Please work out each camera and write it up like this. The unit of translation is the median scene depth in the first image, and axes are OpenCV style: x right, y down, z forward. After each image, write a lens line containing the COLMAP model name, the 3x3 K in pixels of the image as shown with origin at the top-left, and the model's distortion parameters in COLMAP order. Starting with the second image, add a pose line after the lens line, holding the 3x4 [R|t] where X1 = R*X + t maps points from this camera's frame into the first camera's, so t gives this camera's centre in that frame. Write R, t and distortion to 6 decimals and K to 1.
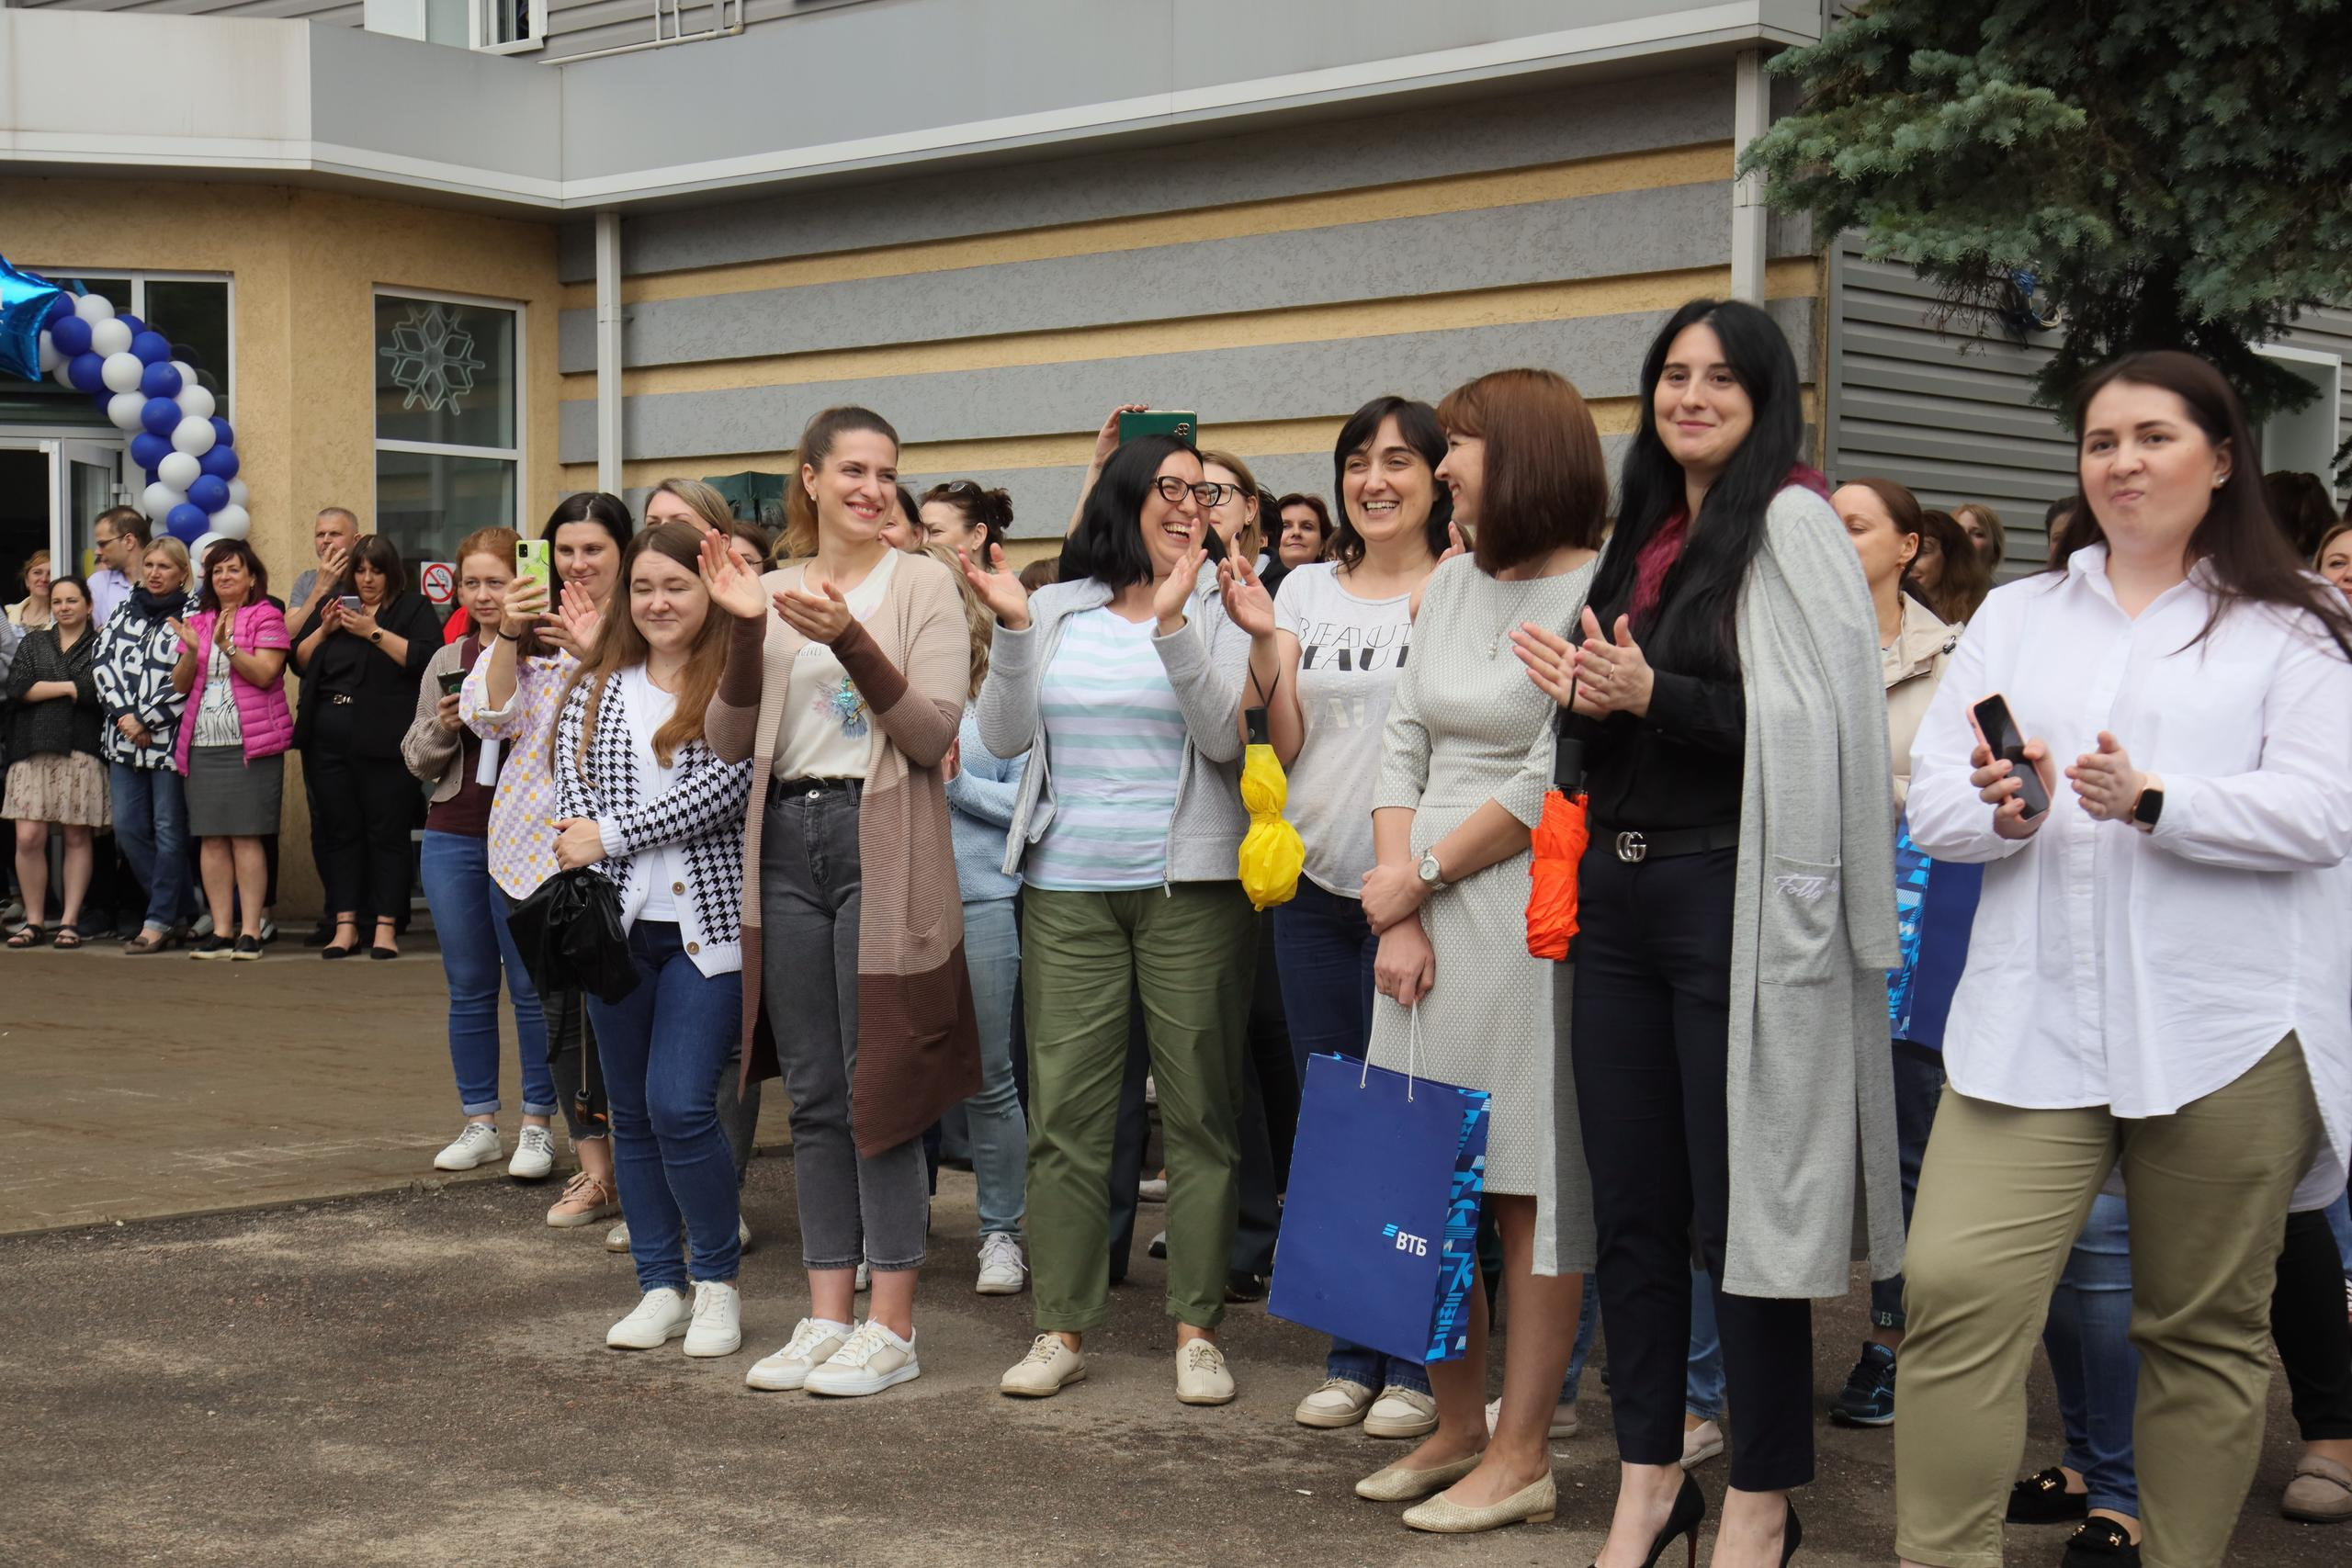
lens RADIAL K [[3628.4, 0, 1154.7], [0, 3628.4, 777.5], [0, 0, 1]] dist [0.245263, 0.000000]
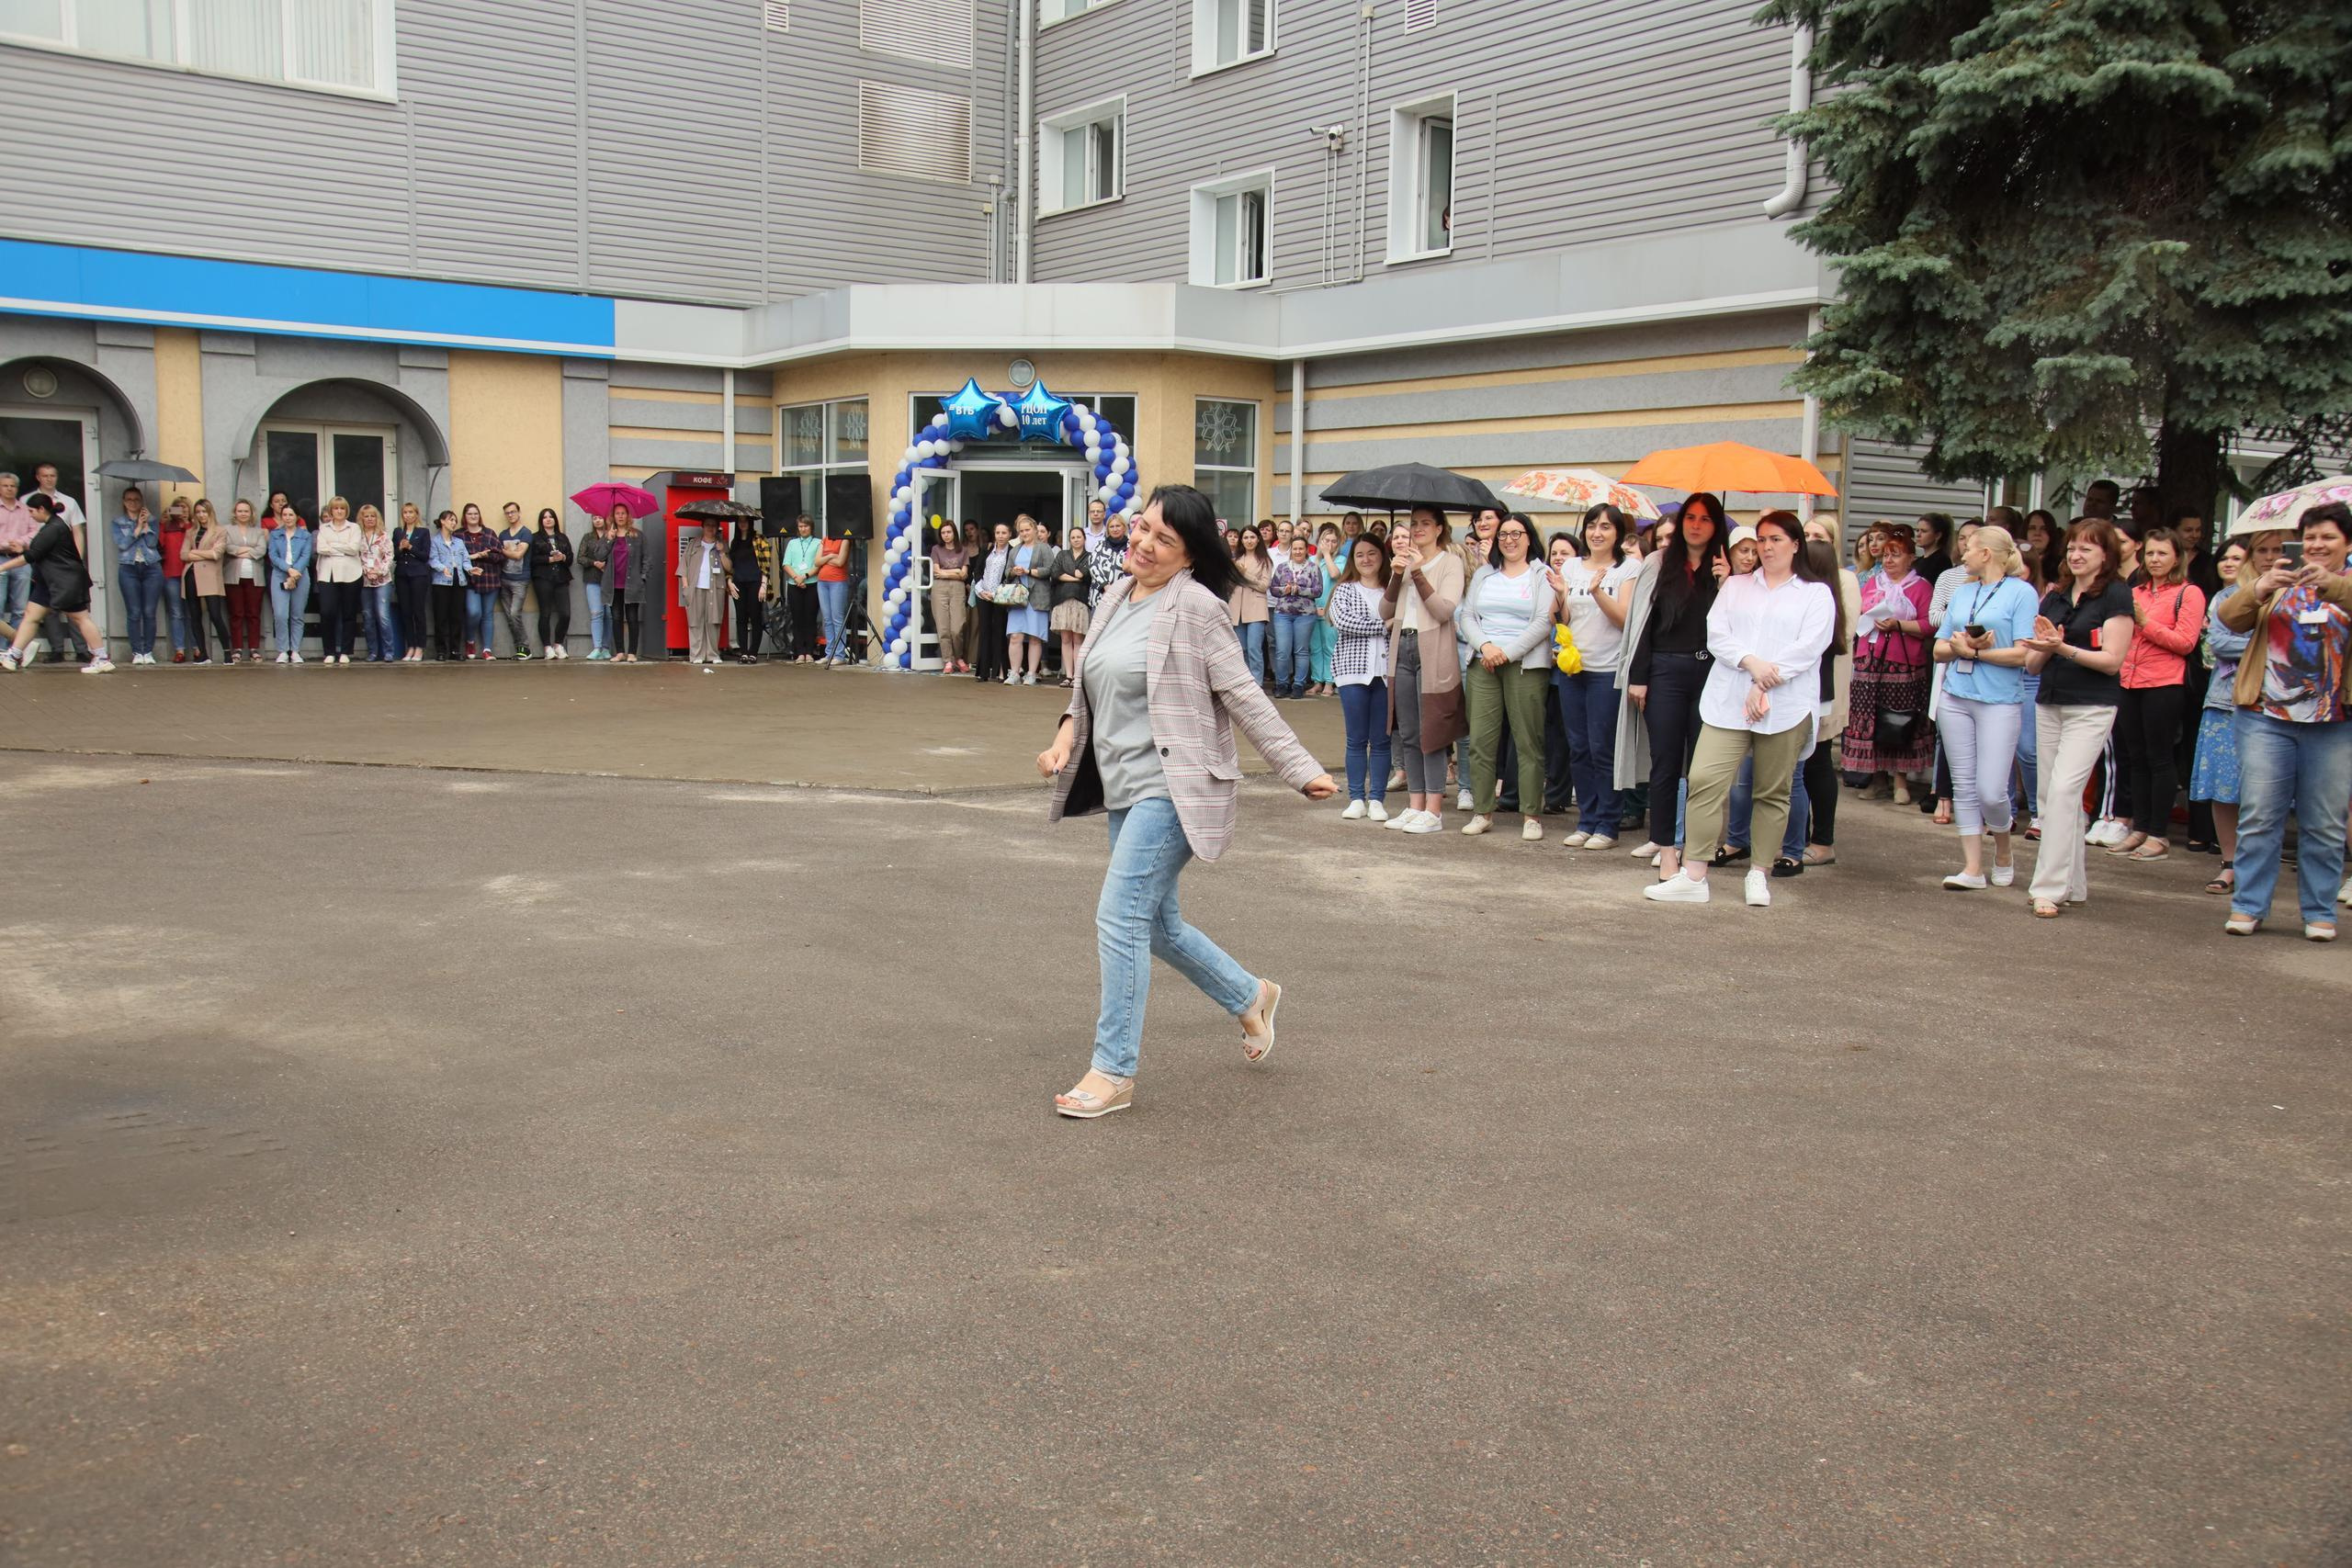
lens RADIAL K [[2046.2, 0, 1122.5], [0, 2046.2, 799.0], [0, 0, 1]] dist [-0.039575, 0.060599]
pose [[0.978130, 0.031295, -0.205627, 0.008662], [-0.011848, 0.995394, 0.095133, -0.007140], [0.207657, -0.090616, 0.973996, -0.254965]]
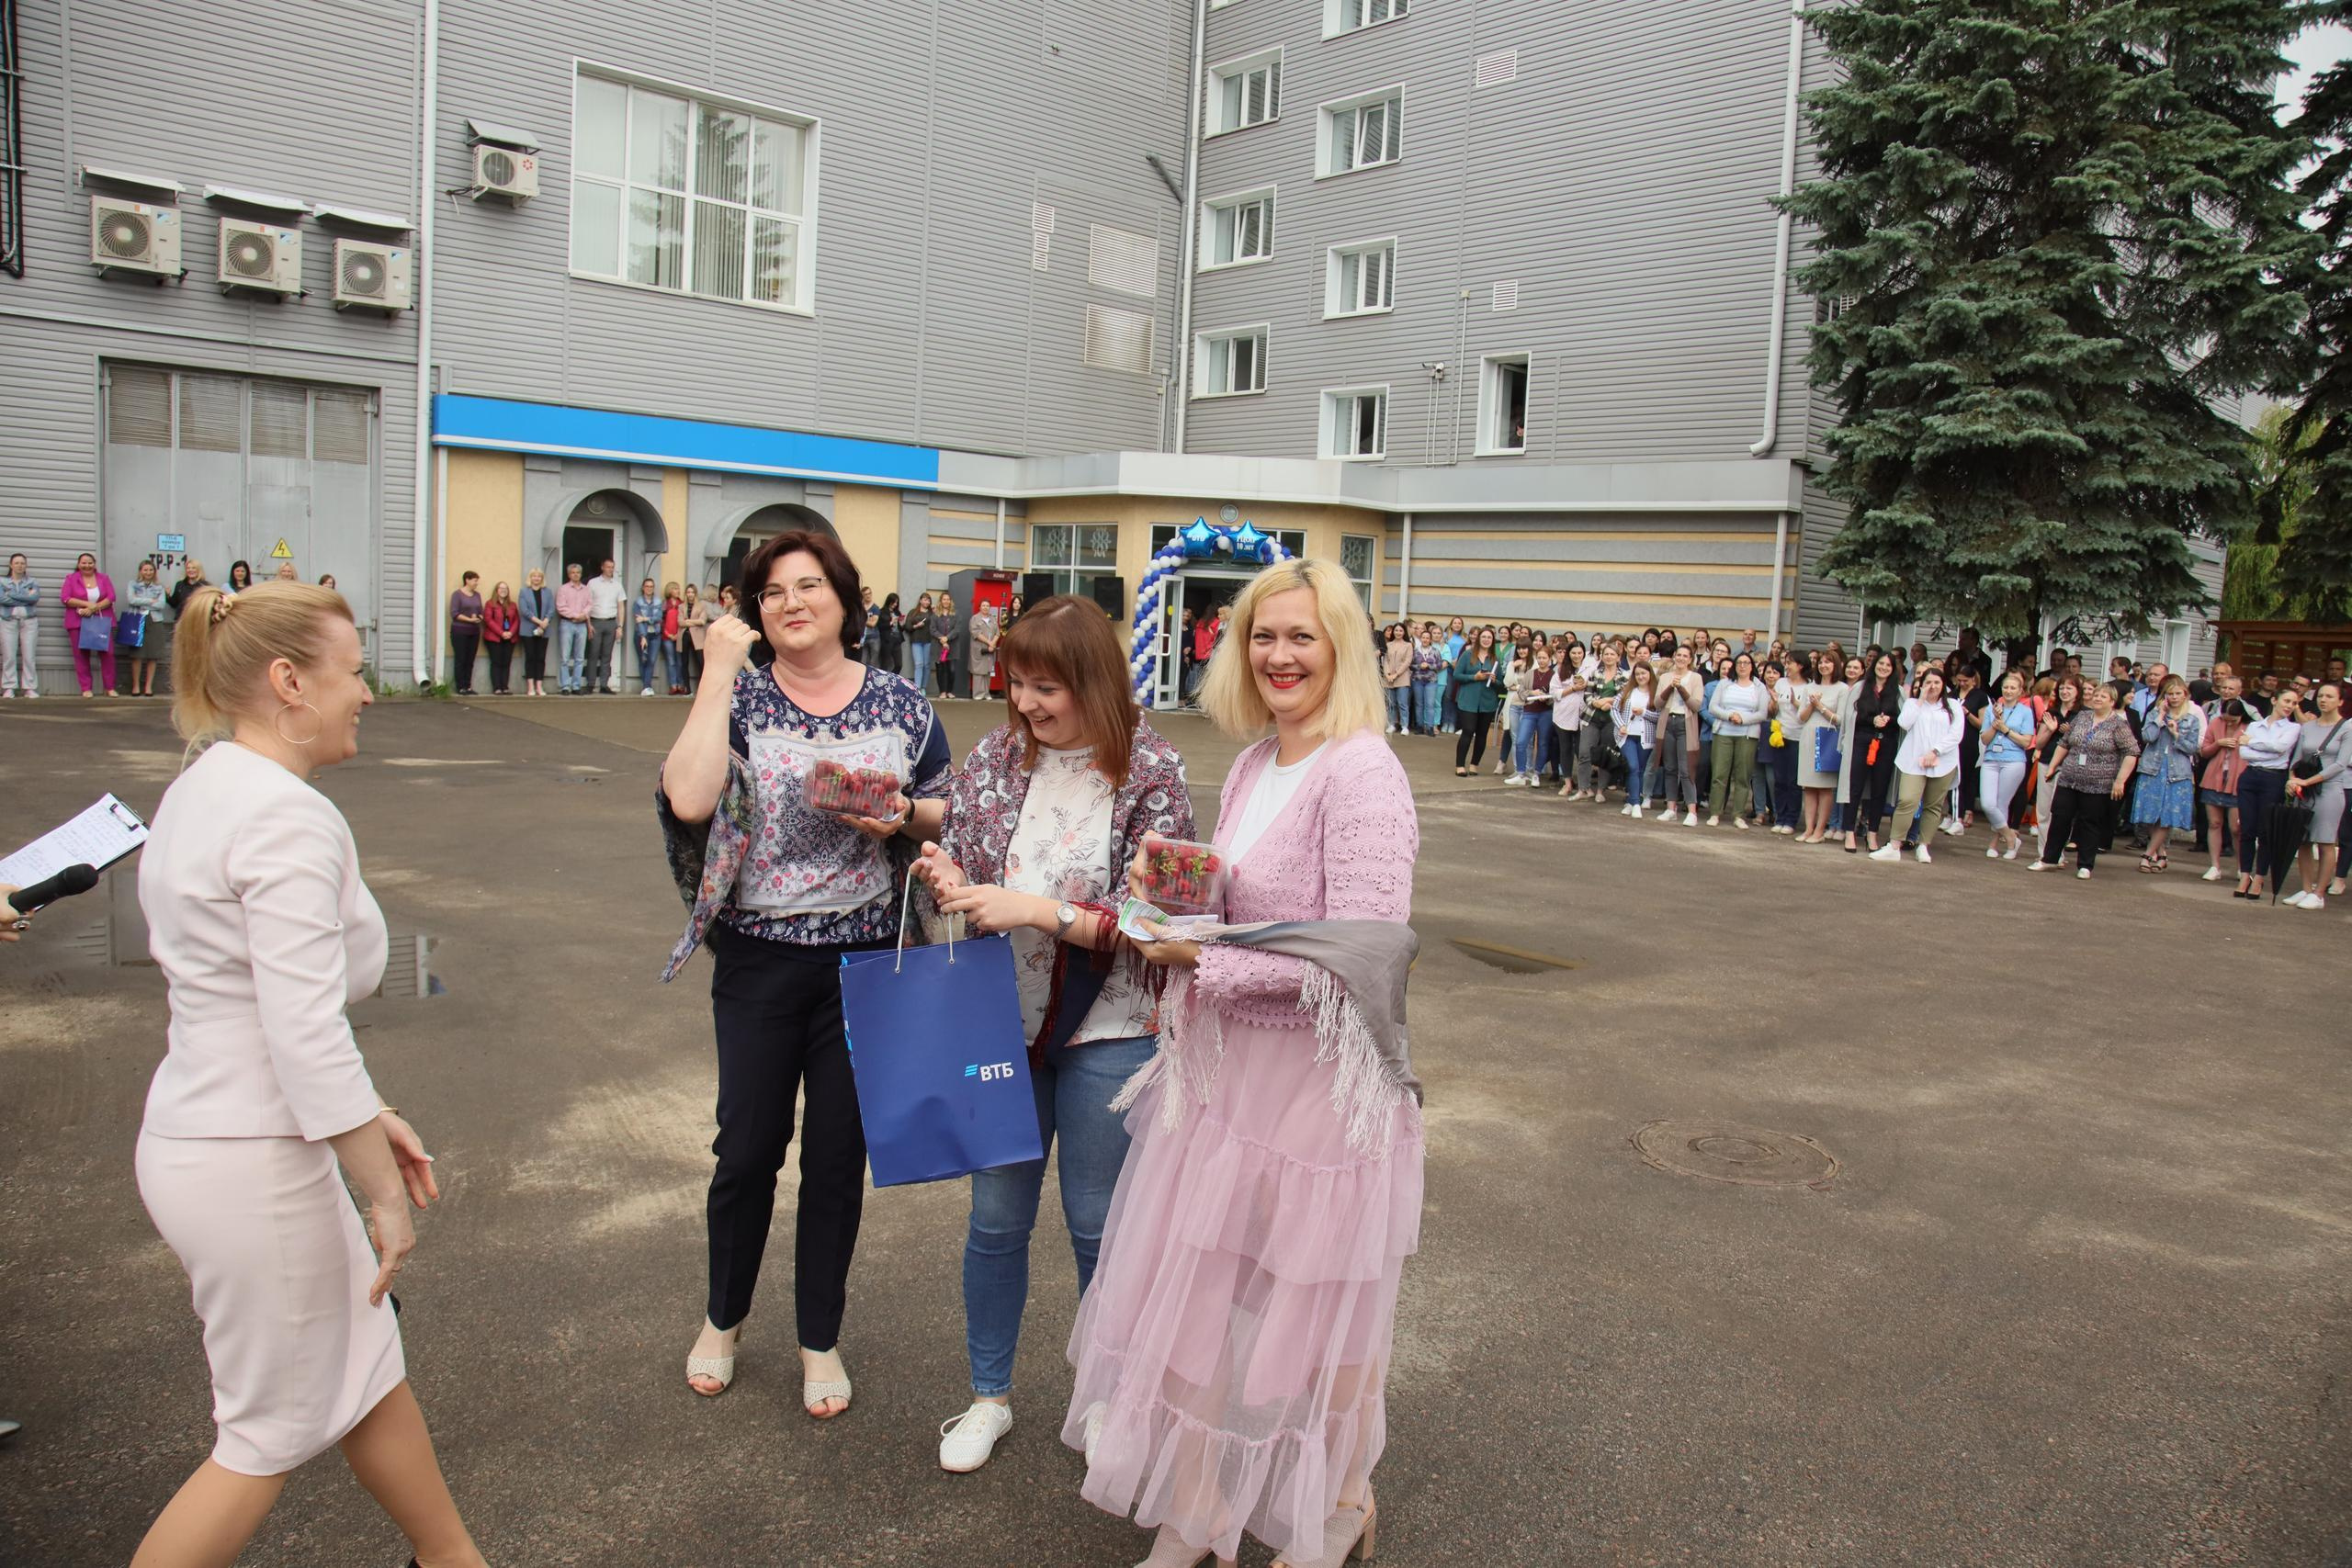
lens RADIAL K [[1614.6, 0, 1188.1], [0, 1614.6, 785.5], [0, 0, 1]] dist [-0.107558, 0.053493]
pose [[0.995597, 0.045835, -0.081768, -0.230054], [-0.038591, 0.995367, 0.088063, -0.027477], [0.085425, -0.084520, 0.992753, -0.533335]]
